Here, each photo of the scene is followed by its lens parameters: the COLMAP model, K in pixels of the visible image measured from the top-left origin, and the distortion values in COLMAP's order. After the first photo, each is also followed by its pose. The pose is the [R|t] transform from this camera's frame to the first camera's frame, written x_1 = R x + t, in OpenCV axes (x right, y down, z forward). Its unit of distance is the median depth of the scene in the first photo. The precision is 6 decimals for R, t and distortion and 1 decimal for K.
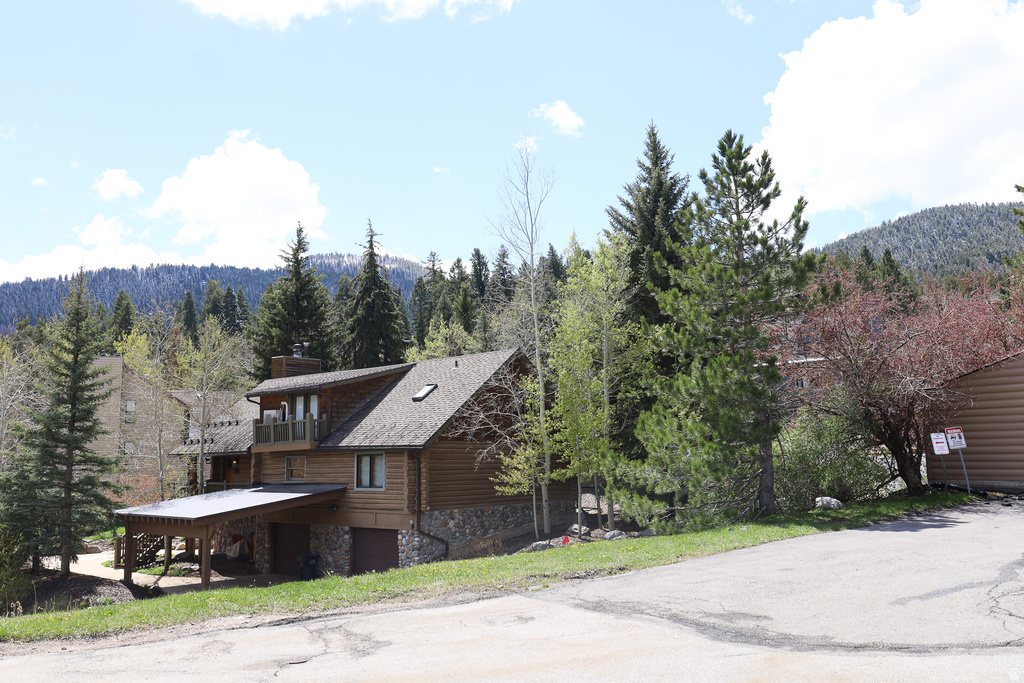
lens RADIAL K [[863.4, 0, 512.0], [0, 863.4, 341.5], [0, 0, 1]] dist [-0.033048, -0.003443]
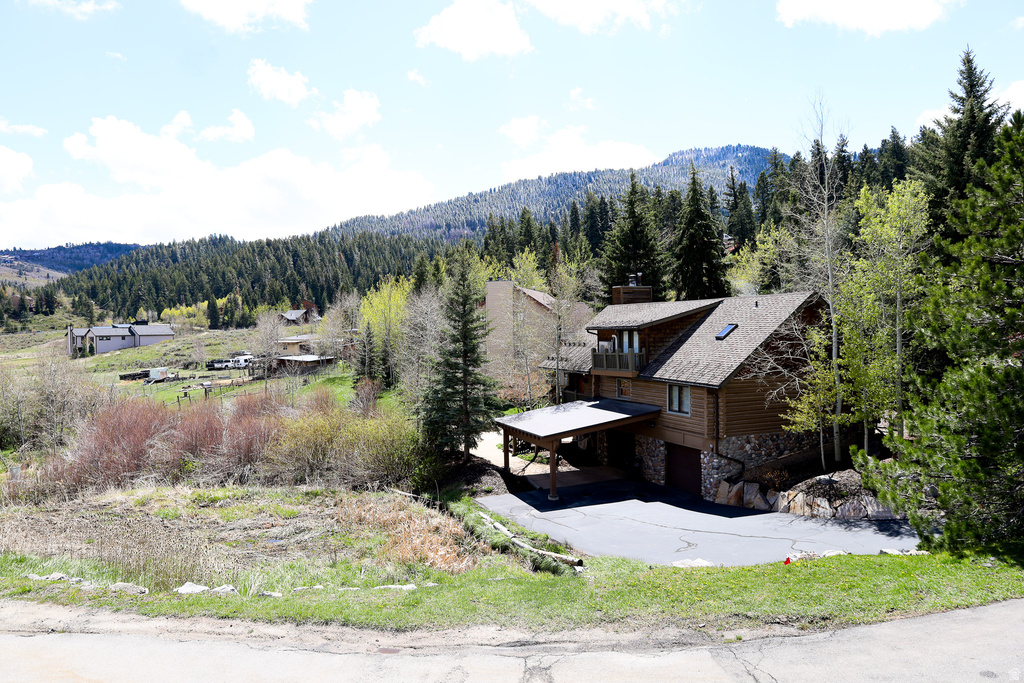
lens RADIAL K [[691.6, 0, 512.0], [0, 691.6, 341.5], [0, 0, 1]] dist [-0.007674, -0.002219]
pose [[0.890577, 0.008255, -0.454757, 0.065694], [0.072289, 0.984557, 0.159441, -0.097155], [0.449051, -0.174869, 0.876227, 0.045059]]
